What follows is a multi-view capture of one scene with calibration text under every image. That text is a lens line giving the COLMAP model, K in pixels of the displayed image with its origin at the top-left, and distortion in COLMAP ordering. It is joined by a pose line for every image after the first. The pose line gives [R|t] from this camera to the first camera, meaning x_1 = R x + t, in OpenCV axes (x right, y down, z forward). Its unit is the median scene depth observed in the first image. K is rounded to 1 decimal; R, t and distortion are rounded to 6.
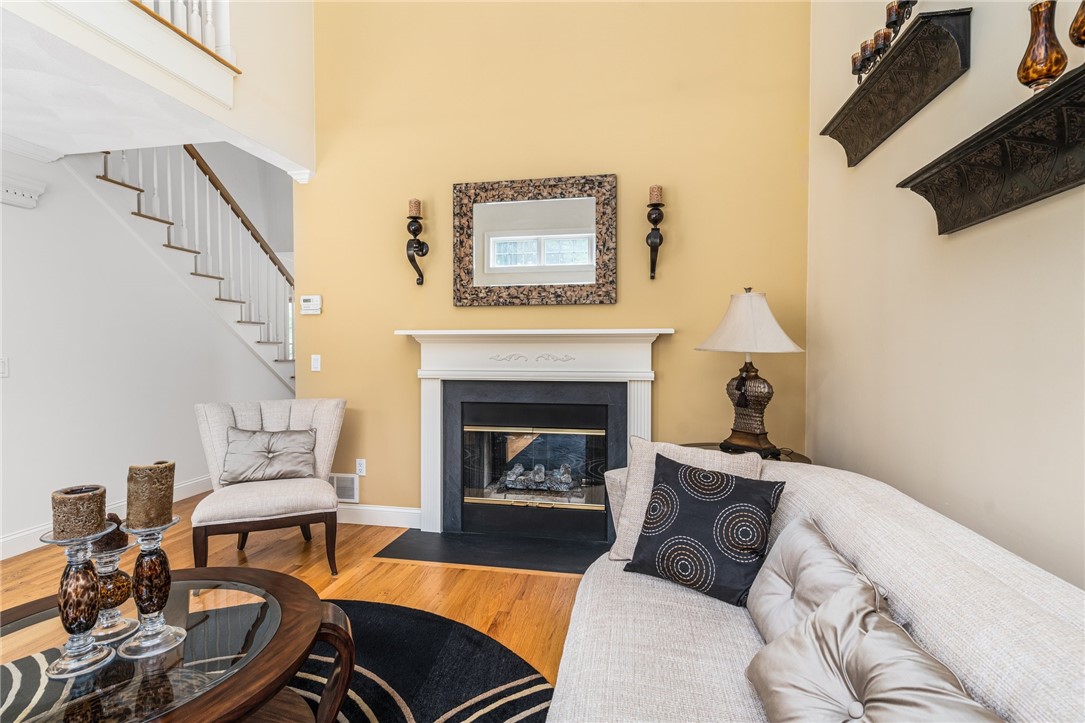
lens RADIAL K [[540.8, 0, 542.5], [0, 540.8, 361.5], [0, 0, 1]] dist [-0.001341, -0.000436]
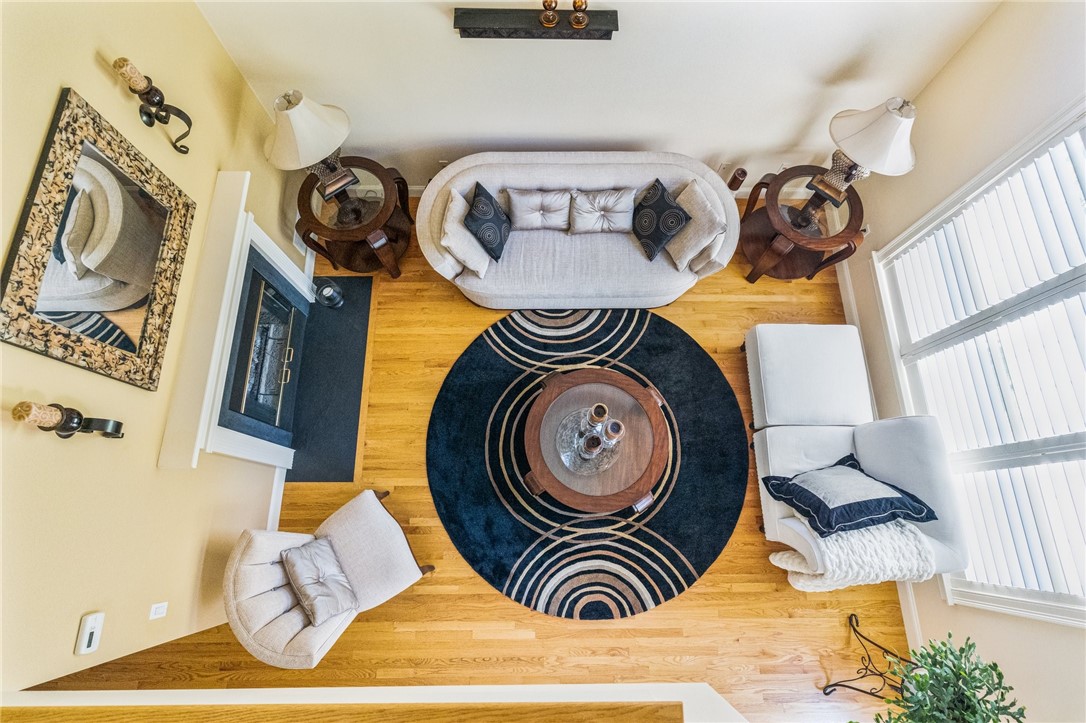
lens RADIAL K [[511.1, 0, 543.0], [0, 511.1, 361.5], [0, 0, 1]] dist [0.001077, 0.000076]
pose [[-0.196232, -0.937770, 0.286496, -0.435216], [0.007694, 0.290695, 0.956785, -0.789759], [-0.980527, 0.189956, -0.049829, 0.509185]]
